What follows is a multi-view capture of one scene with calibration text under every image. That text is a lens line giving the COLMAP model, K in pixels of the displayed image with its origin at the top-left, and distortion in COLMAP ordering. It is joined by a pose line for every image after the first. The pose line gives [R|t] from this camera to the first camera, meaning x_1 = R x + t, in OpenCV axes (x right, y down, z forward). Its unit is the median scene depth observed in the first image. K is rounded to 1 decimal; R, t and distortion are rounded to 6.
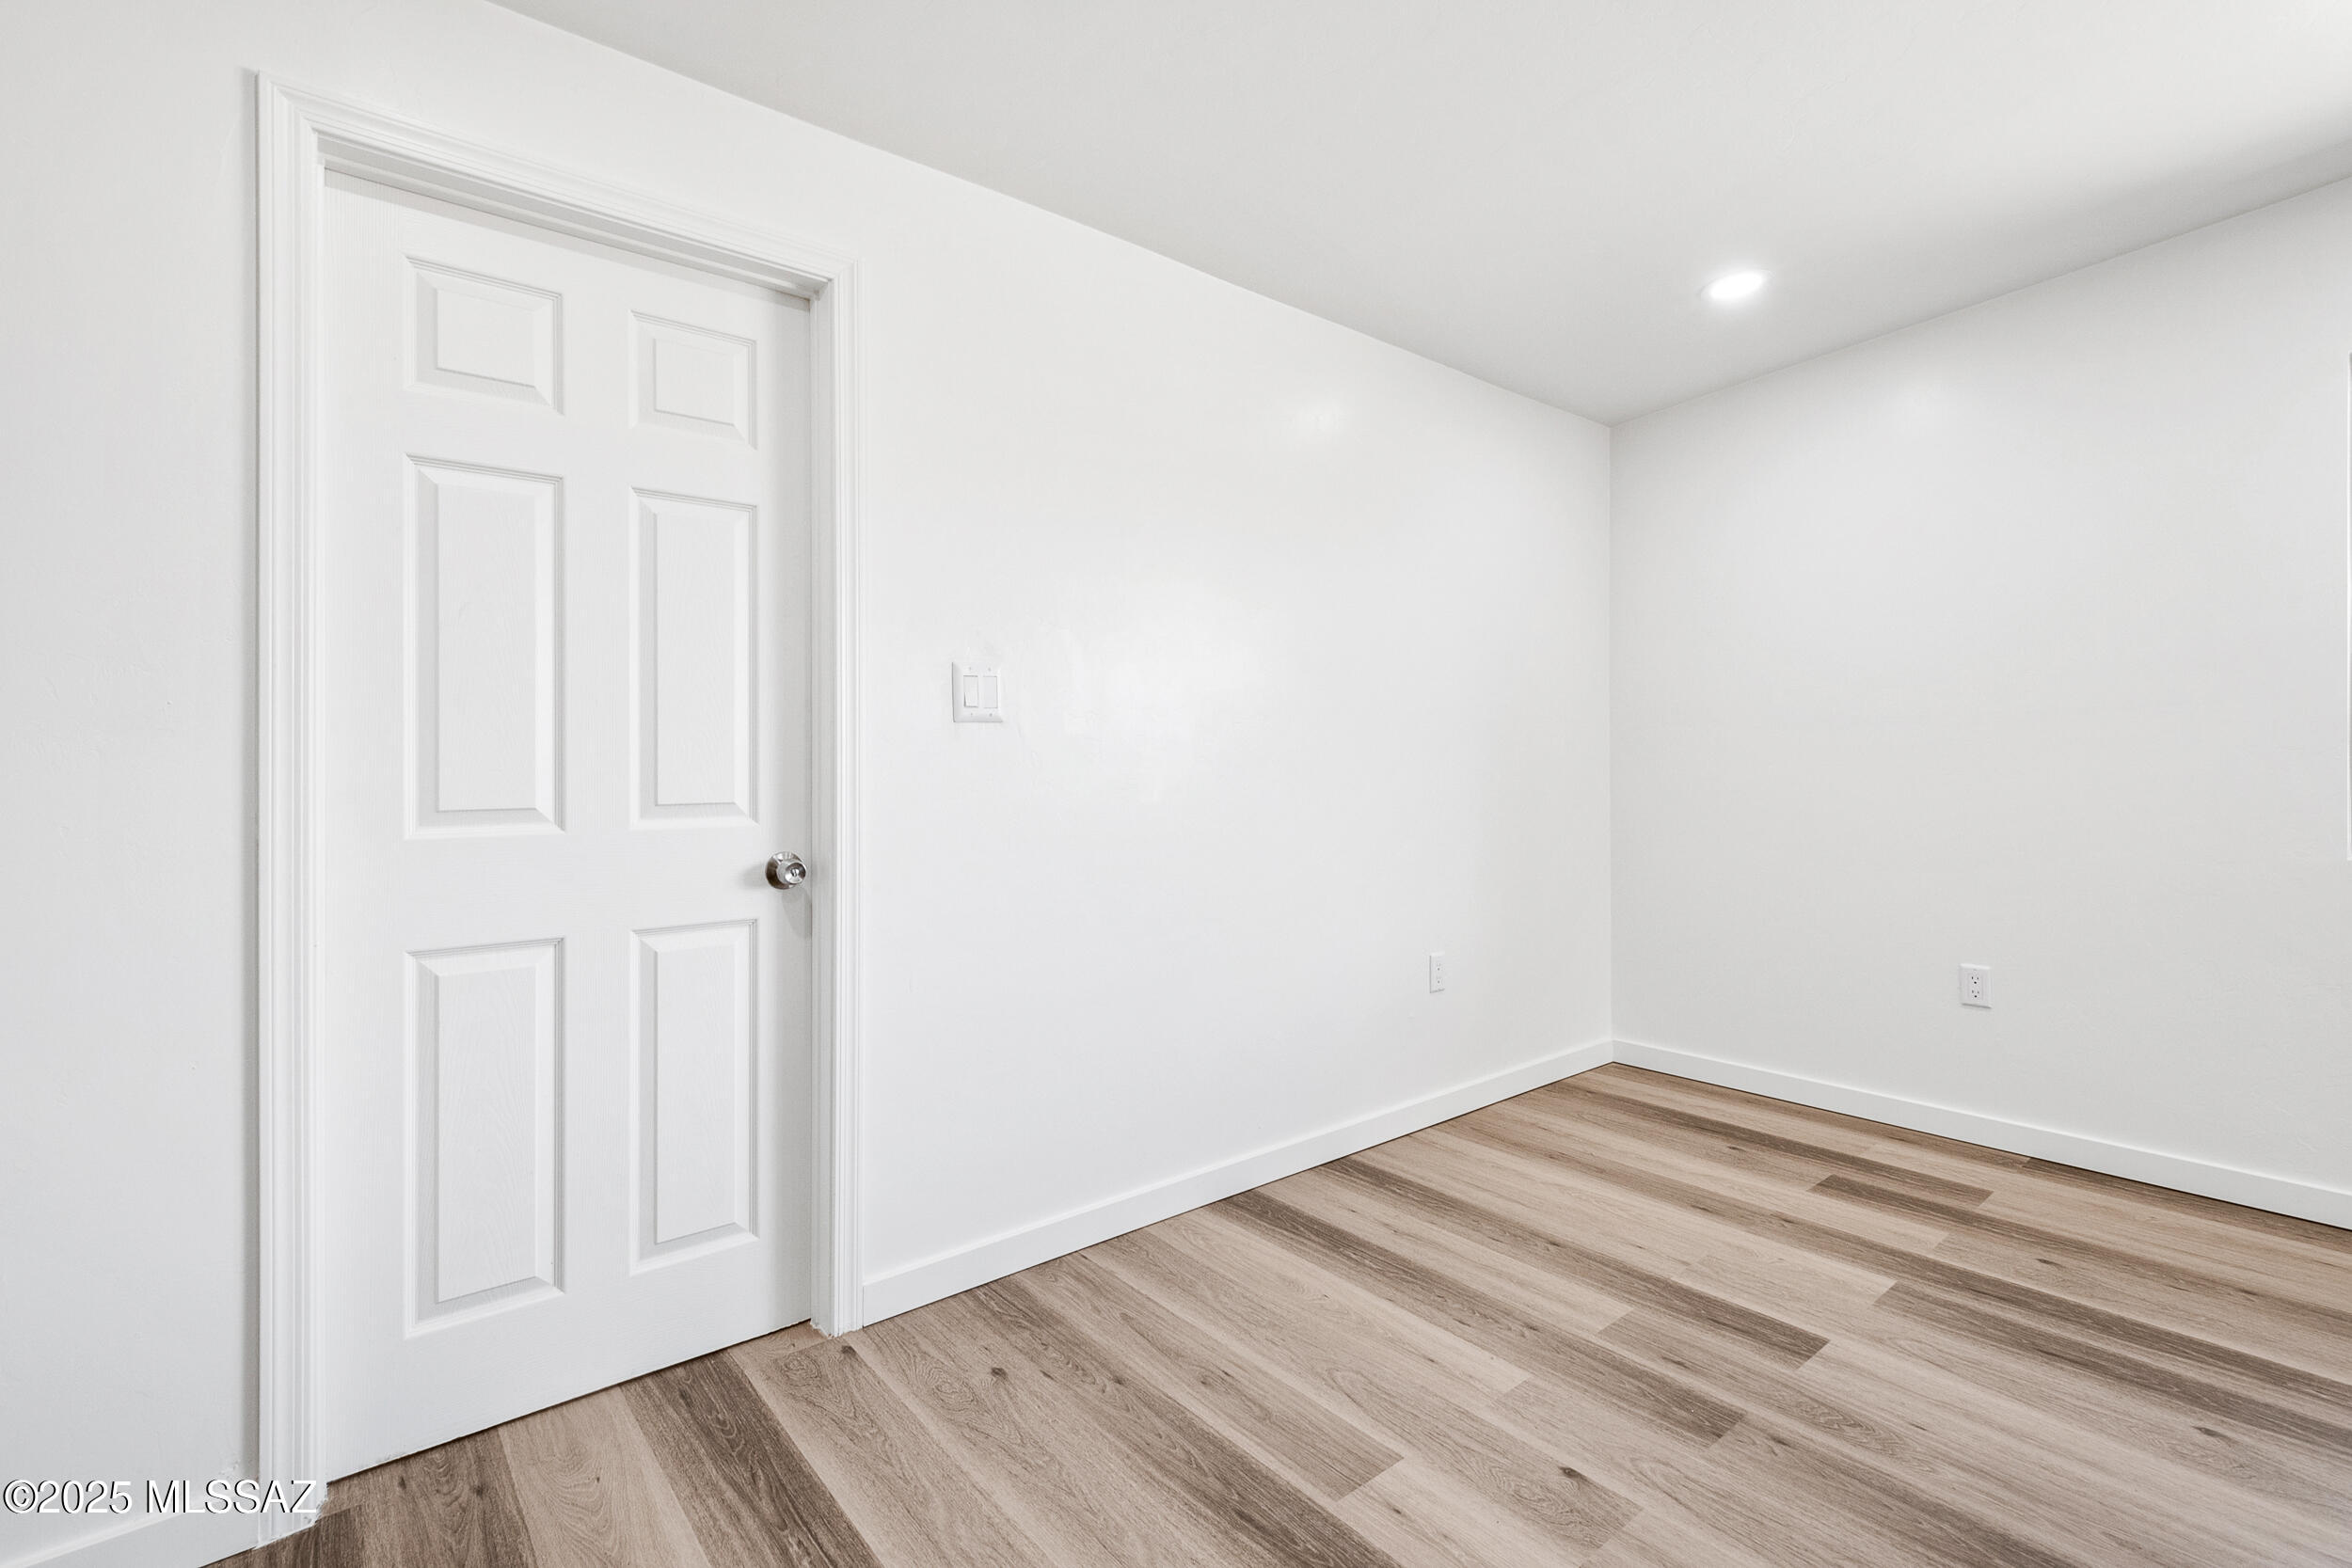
lens RADIAL K [[1059.5, 0, 1157.5], [0, 1059.5, 761.8], [0, 0, 1]] dist [0.003782, -0.000833]
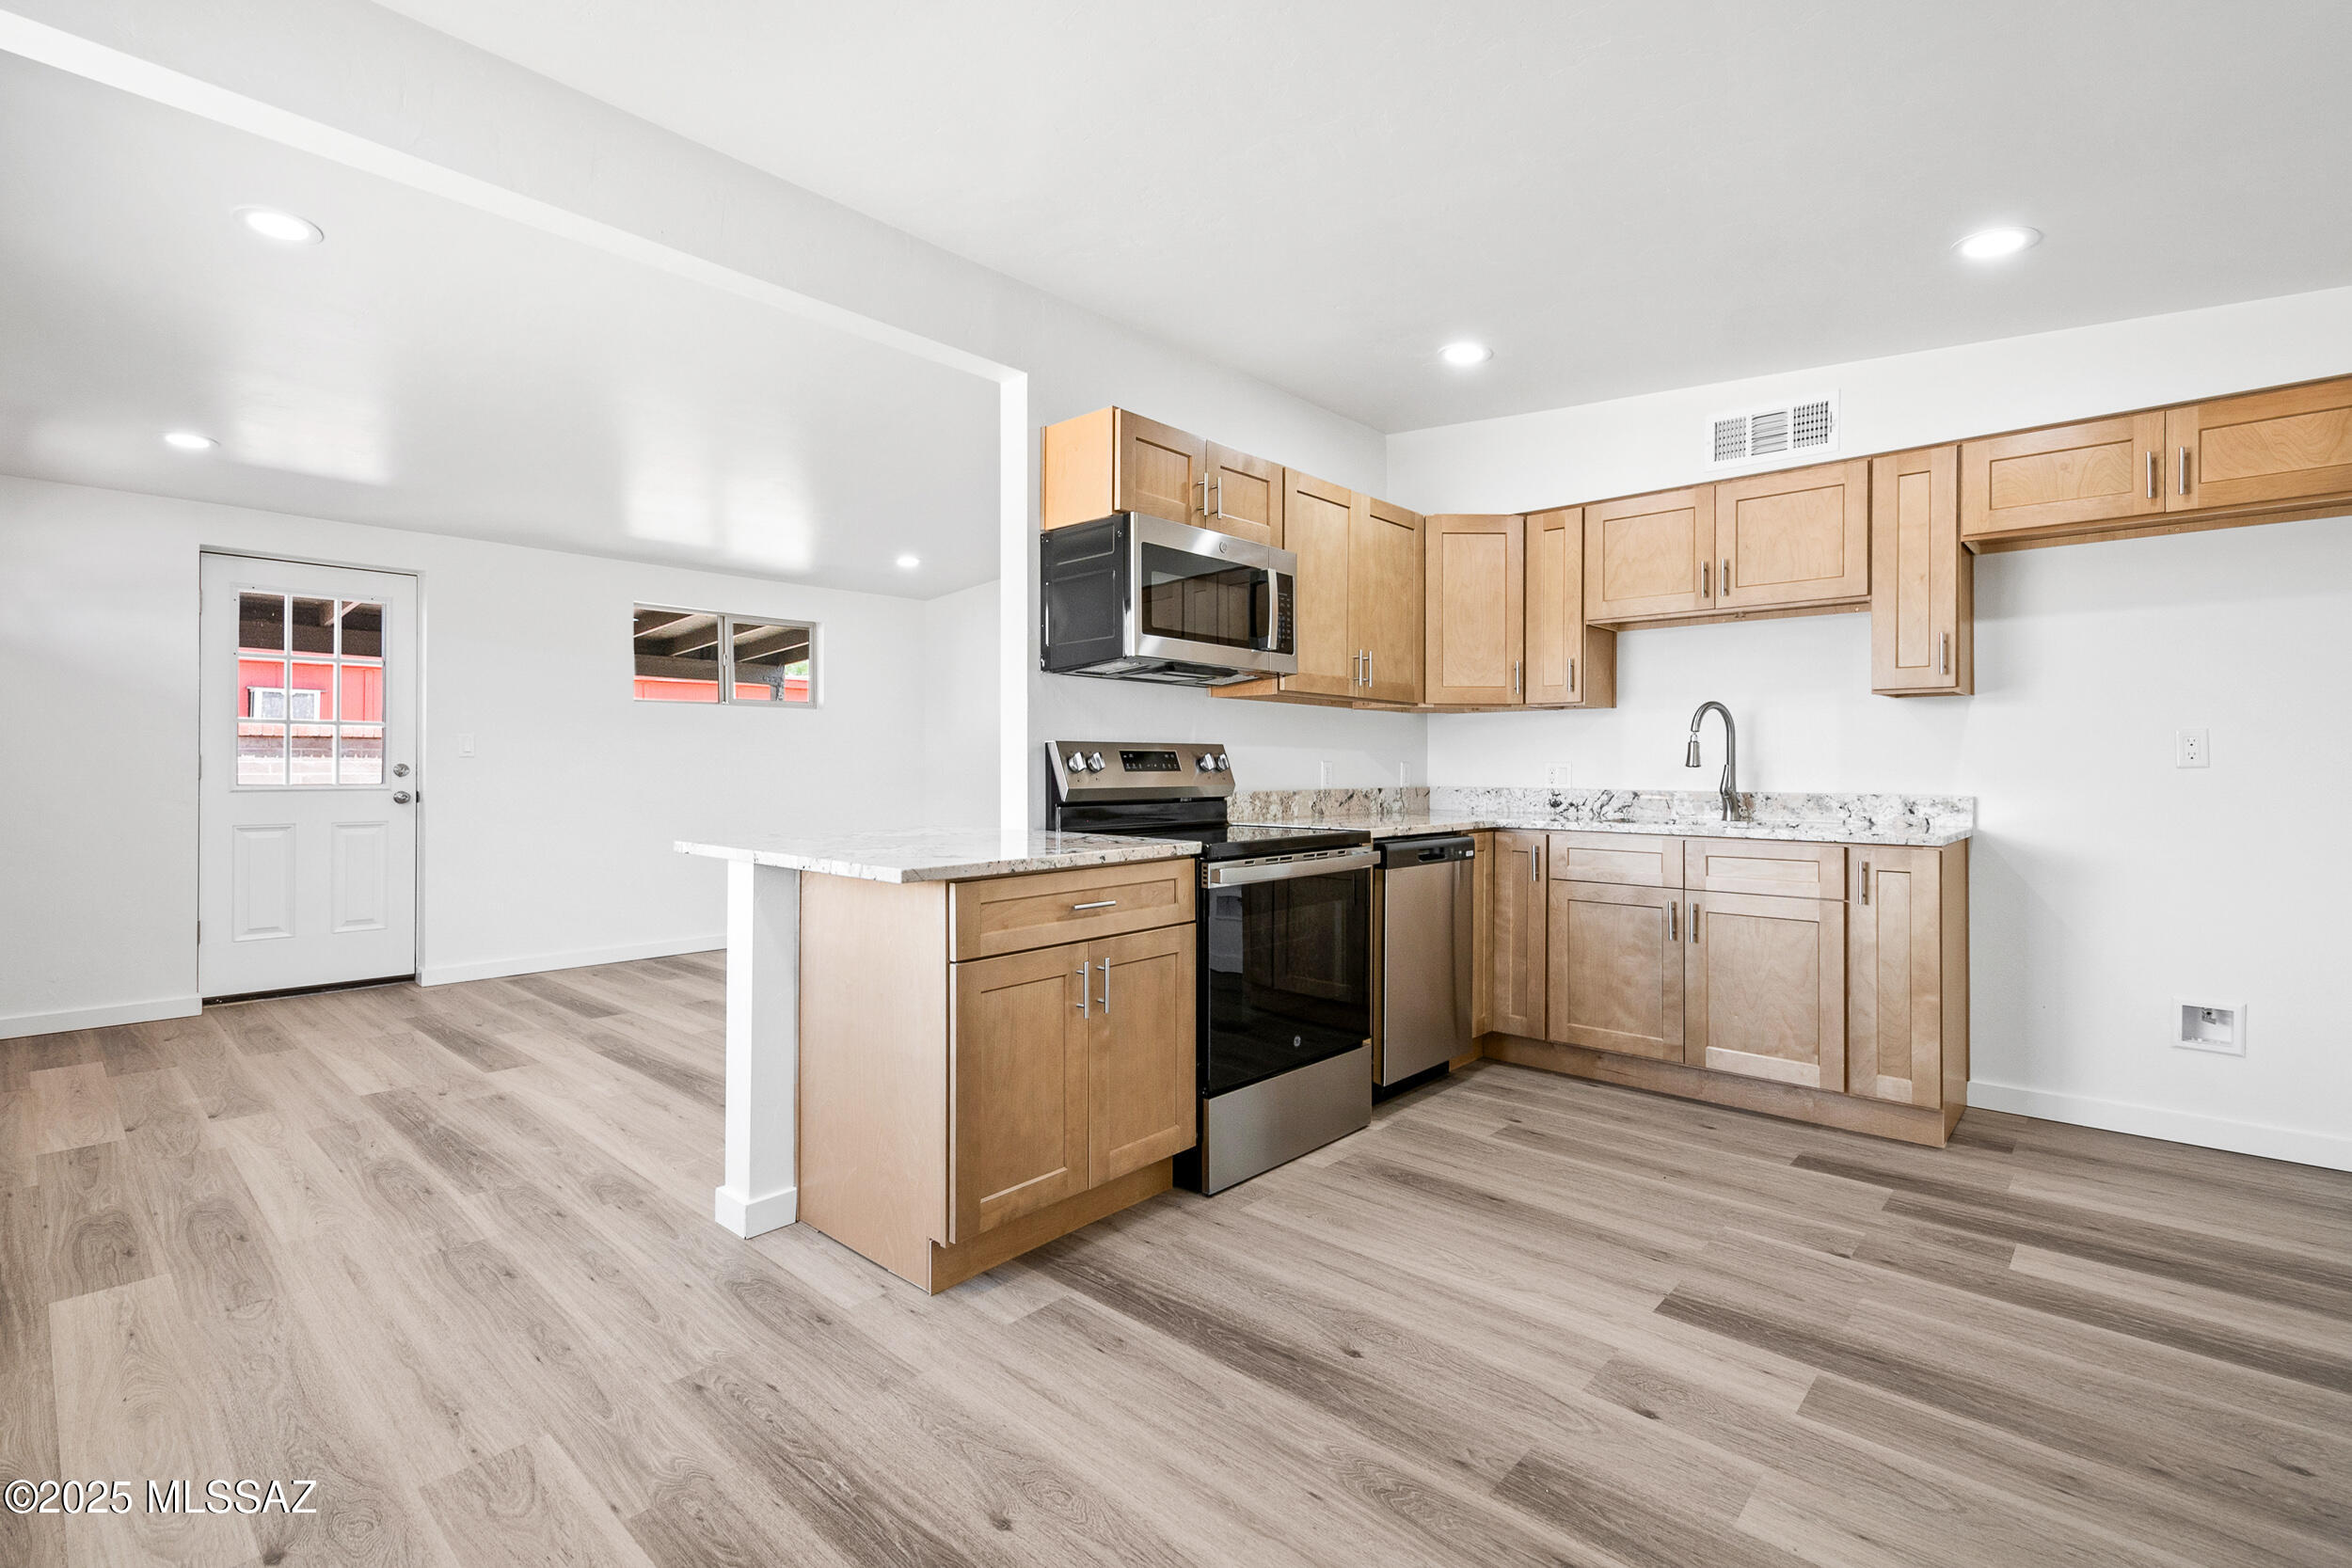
lens RADIAL K [[1059.5, 0, 1165.0], [0, 1059.5, 770.2], [0, 0, 1]] dist [0.003782, -0.000833]
pose [[-0.990046, 0.000681, -0.140742, 0.897504], [-0.000686, 0.999953, 0.009661, -0.008384], [0.140742, 0.009661, -0.989999, 1.736457]]
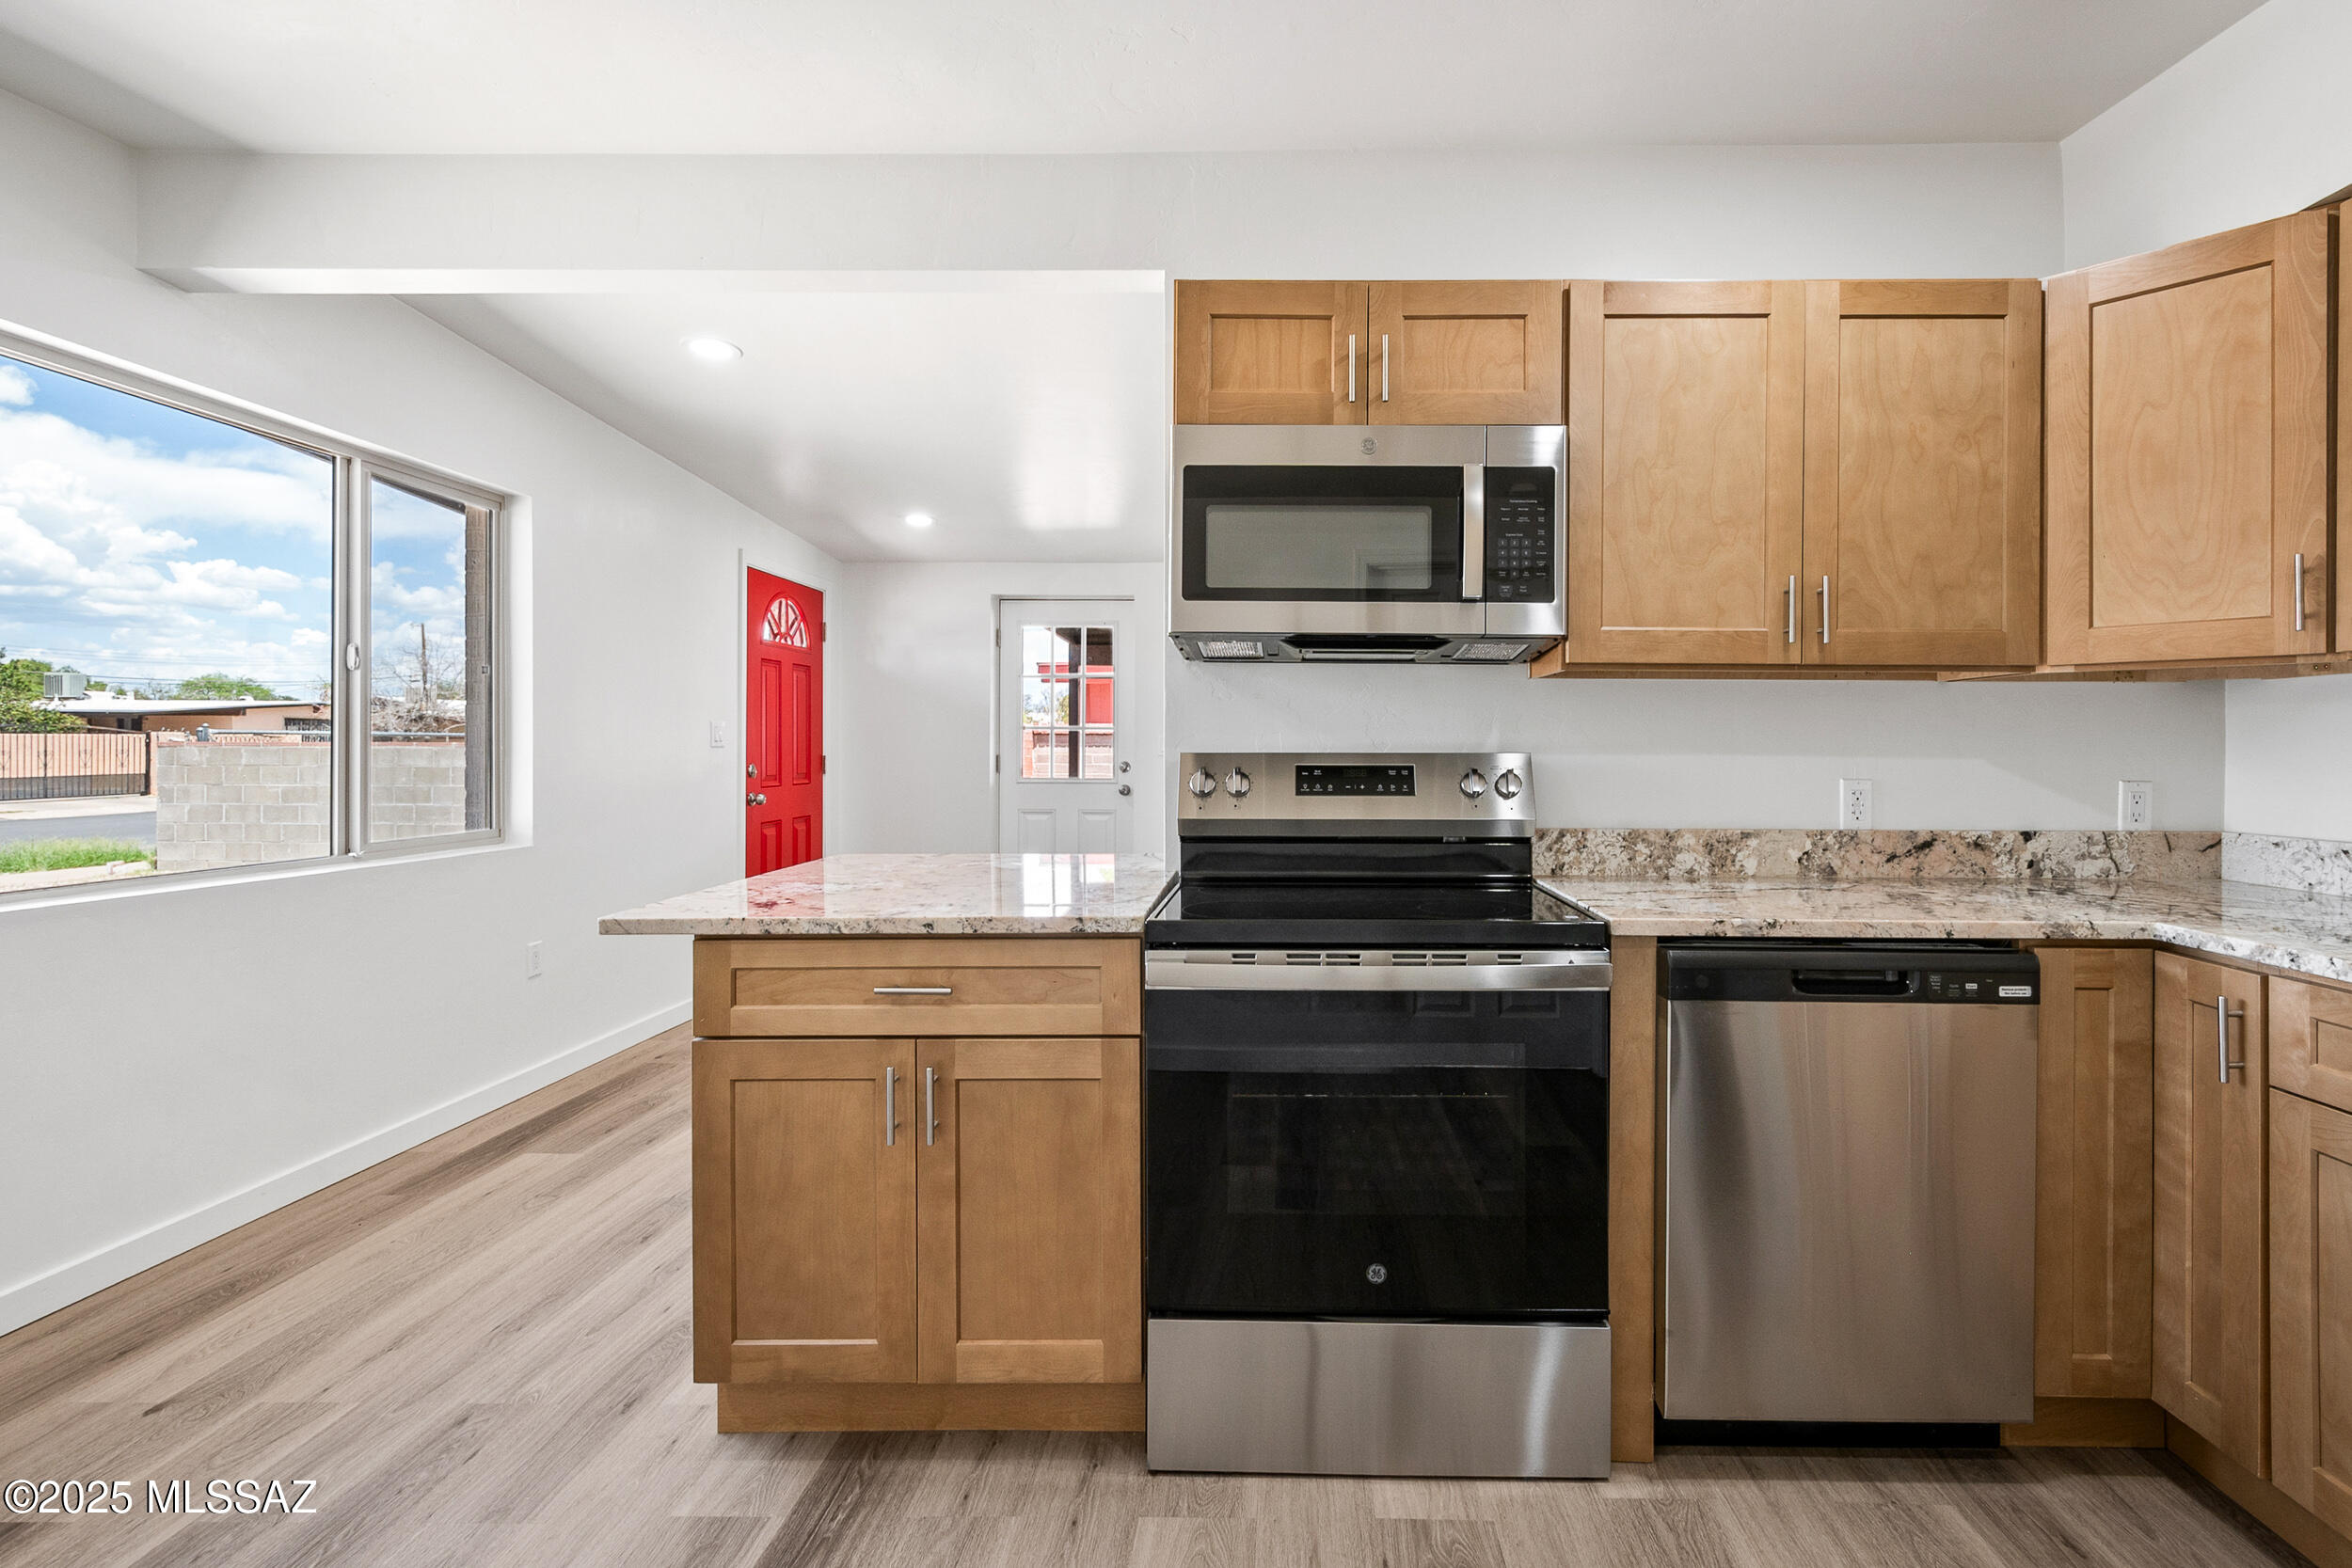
lens RADIAL K [[1096.2, 0, 1271.5], [0, 1096.2, 751.4], [0, 0, 1]] dist [0.005673, -0.000997]
pose [[-0.770124, -0.001247, 0.637893, -0.041174], [0.002300, 0.999986, 0.004732, -0.045553], [-0.637890, 0.005111, -0.770110, 0.999820]]
